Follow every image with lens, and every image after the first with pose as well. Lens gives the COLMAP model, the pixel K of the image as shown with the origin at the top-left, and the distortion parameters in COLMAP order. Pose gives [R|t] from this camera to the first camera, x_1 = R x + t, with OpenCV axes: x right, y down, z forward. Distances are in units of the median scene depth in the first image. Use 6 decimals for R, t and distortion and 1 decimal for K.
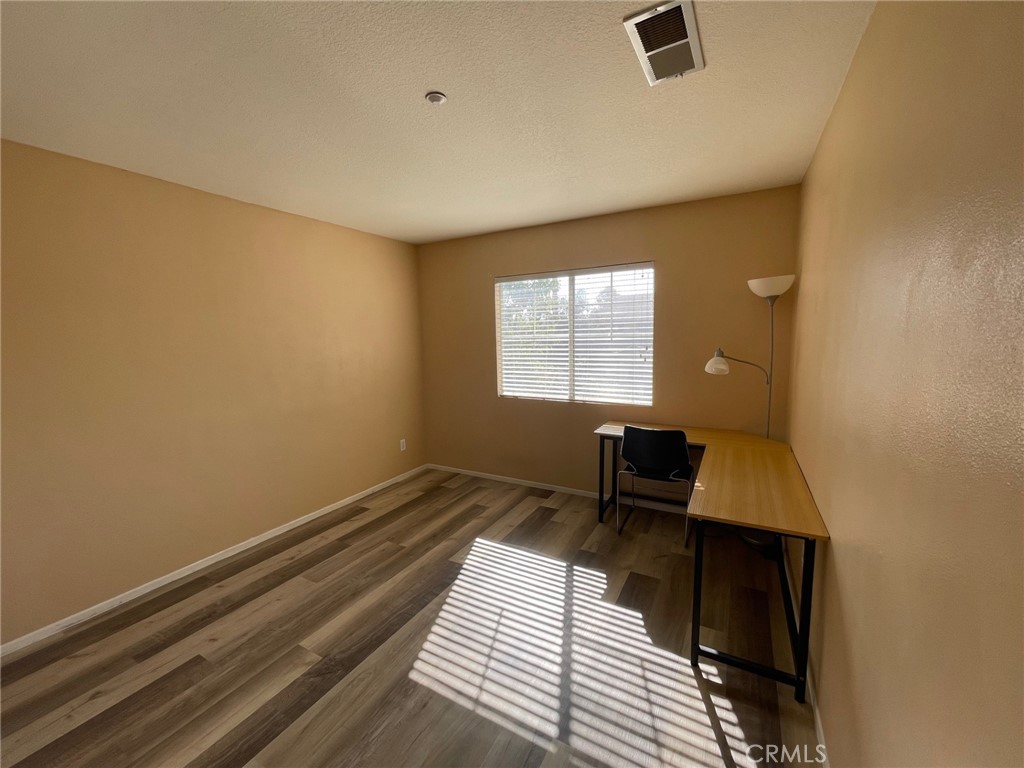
lens RADIAL K [[414.8, 0, 510.5], [0, 414.8, 383.2], [0, 0, 1]] dist [-0.000924, 0.000447]
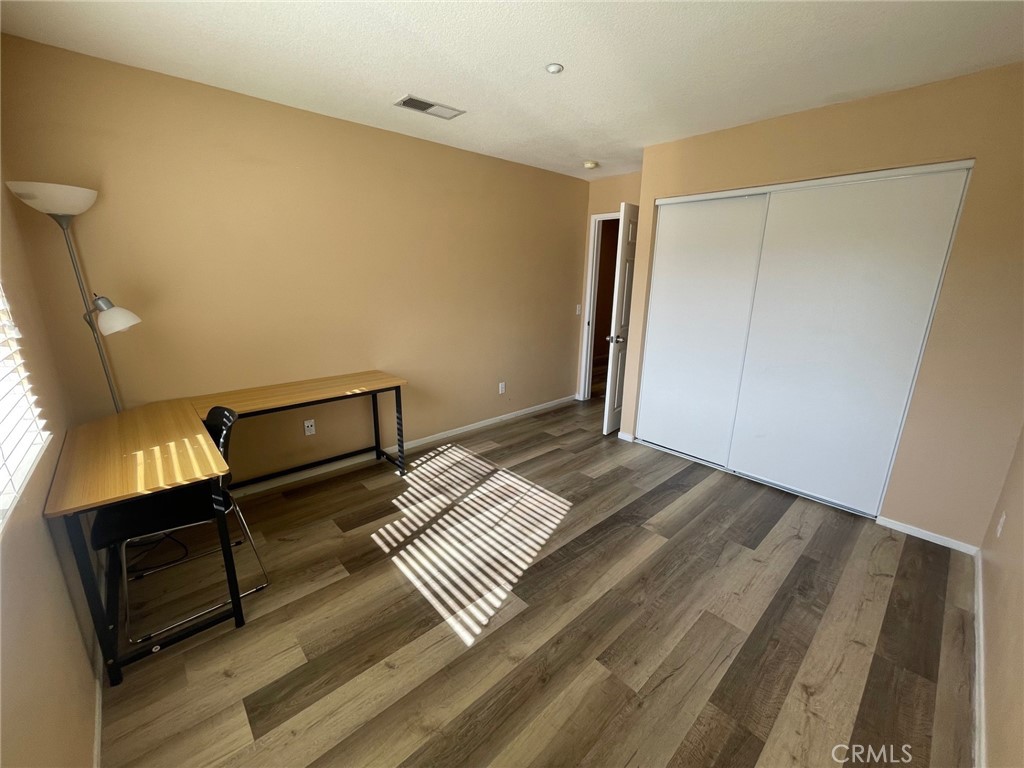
lens RADIAL K [[414.8, 0, 510.2], [0, 414.8, 384.0], [0, 0, 1]] dist [-0.000924, 0.000447]
pose [[-0.948852, -0.071485, 0.307522, -0.373973], [0.043807, 0.934799, 0.352466, -0.193586], [-0.312667, 0.347910, -0.883854, 1.821452]]
